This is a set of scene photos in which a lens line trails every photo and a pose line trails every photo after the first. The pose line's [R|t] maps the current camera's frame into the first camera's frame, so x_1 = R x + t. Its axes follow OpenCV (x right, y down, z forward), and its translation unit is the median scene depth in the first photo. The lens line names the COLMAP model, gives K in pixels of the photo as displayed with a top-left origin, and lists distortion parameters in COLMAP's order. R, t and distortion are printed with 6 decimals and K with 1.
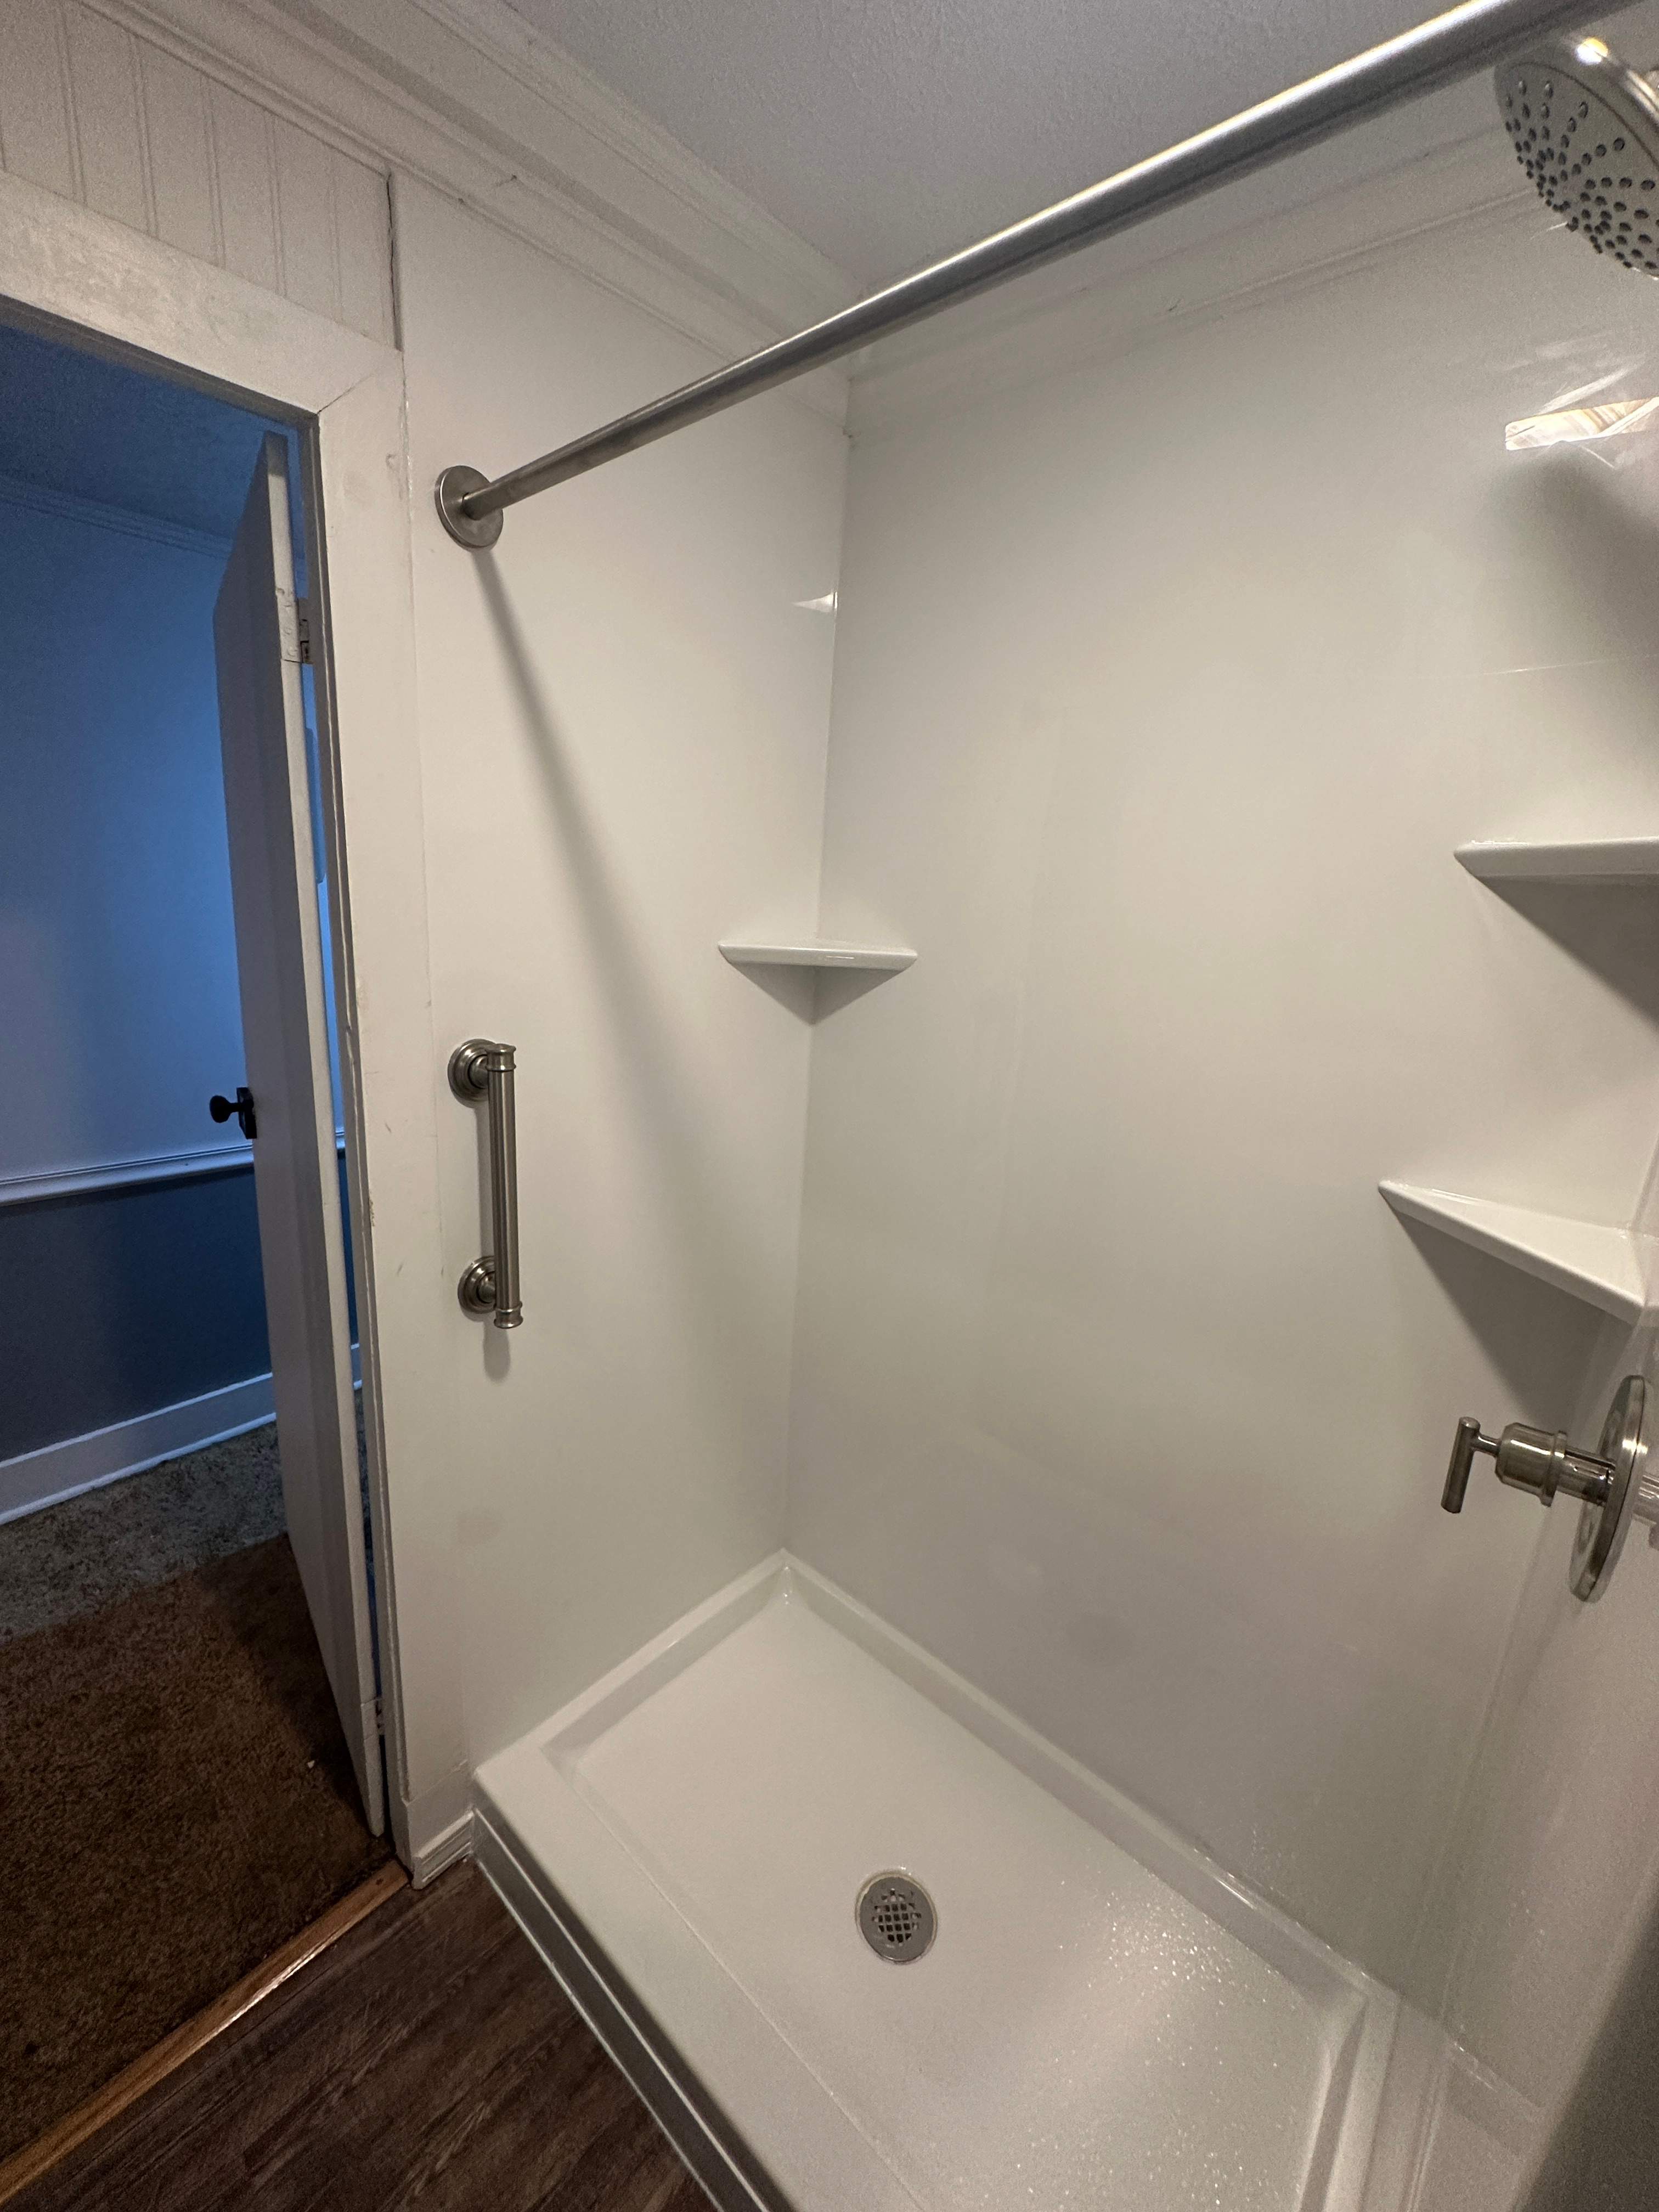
lens RADIAL K [[880.0, 0, 831.7], [0, 880.0, 1102.7], [0, 0, 1]] dist [0.000299, 0.000221]
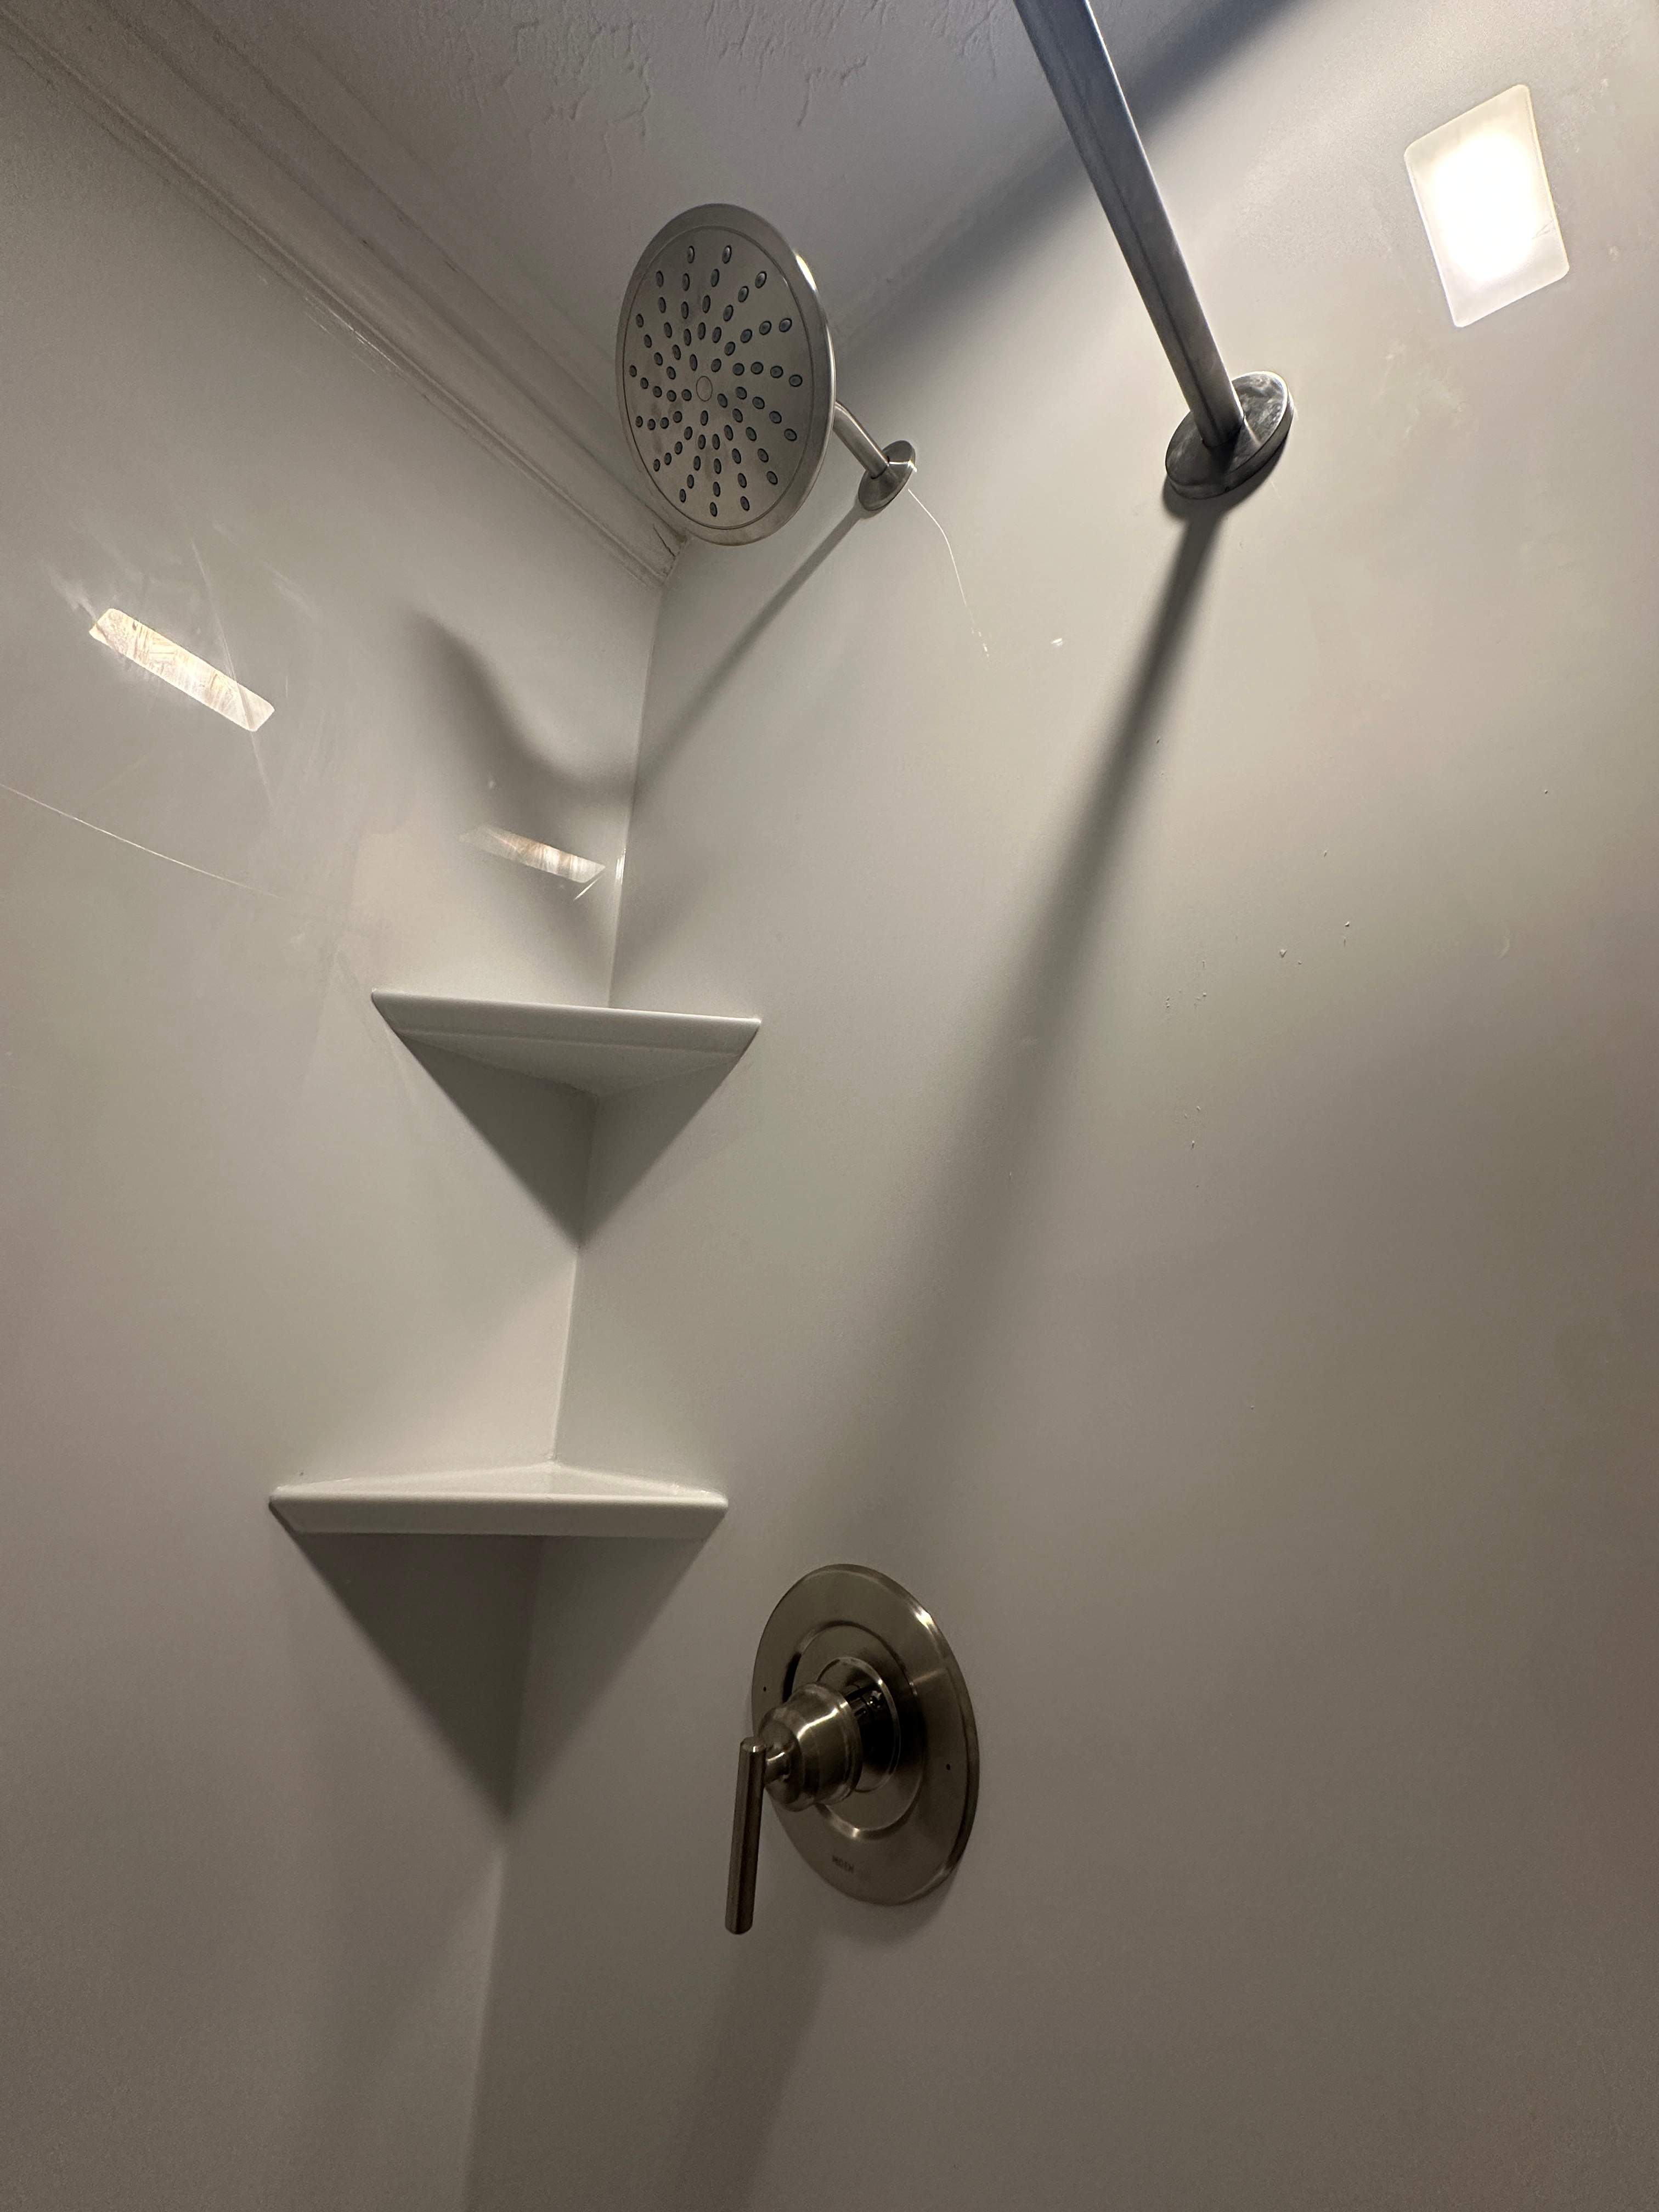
lens RADIAL K [[877.8, 0, 829.2], [0, 877.8, 1100.7], [0, 0, 1]] dist [-0.000132, 0.000107]
pose [[-0.009985, 0.207858, 0.978108, -0.014824], [0.188907, 0.960935, -0.202280, 0.025236], [-0.981944, 0.182751, -0.048861, 0.544548]]
